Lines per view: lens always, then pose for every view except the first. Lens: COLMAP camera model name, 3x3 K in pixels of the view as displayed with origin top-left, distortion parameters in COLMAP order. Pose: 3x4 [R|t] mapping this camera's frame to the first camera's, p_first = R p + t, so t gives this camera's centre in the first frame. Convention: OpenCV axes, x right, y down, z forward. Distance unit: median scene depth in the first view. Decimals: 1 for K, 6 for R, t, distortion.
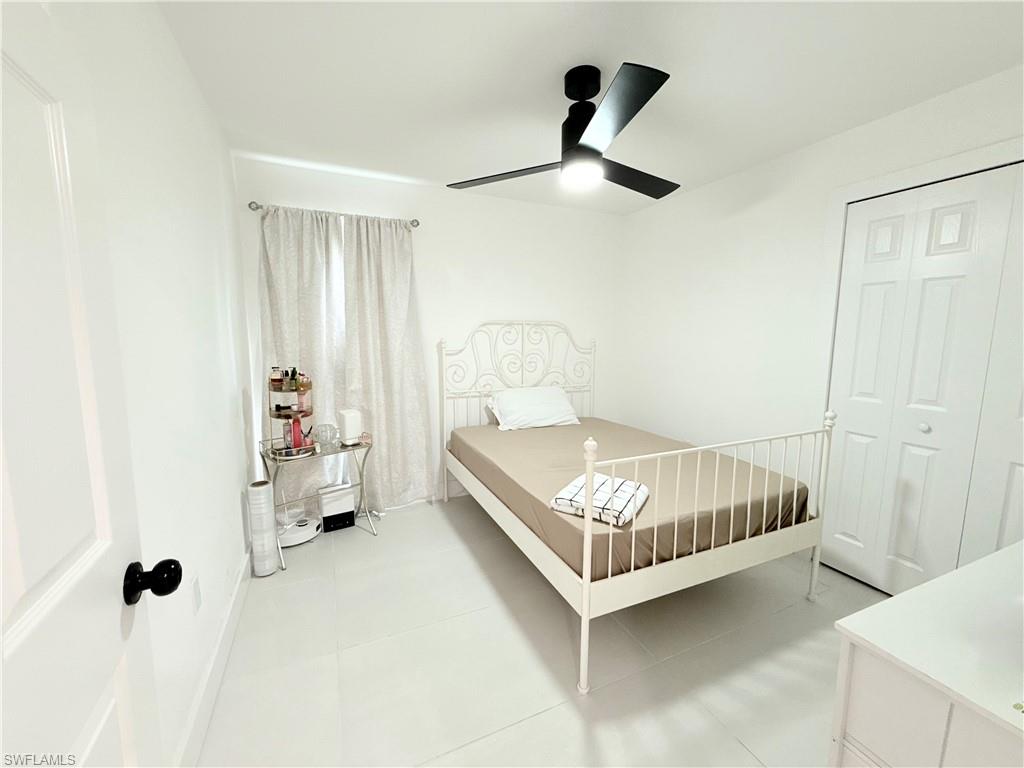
lens RADIAL K [[409.3, 0, 509.7], [0, 409.3, 384.7], [0, 0, 1]] dist [0.000072, -0.000035]
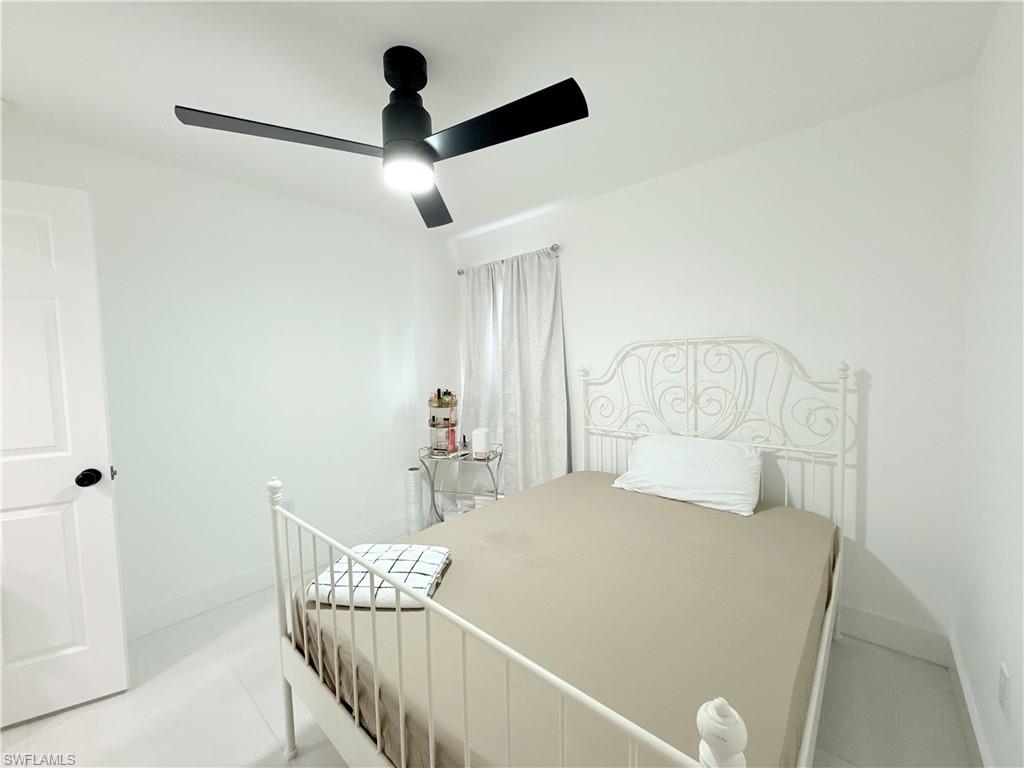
lens RADIAL K [[409.3, 0, 509.7], [0, 409.3, 384.7], [0, 0, 1]] dist [0.000072, -0.000035]
pose [[0.415676, 0.035836, -0.908807, 0.551082], [-0.093308, 0.995631, -0.003418, -0.051367], [0.904714, 0.086220, 0.417203, 0.468694]]
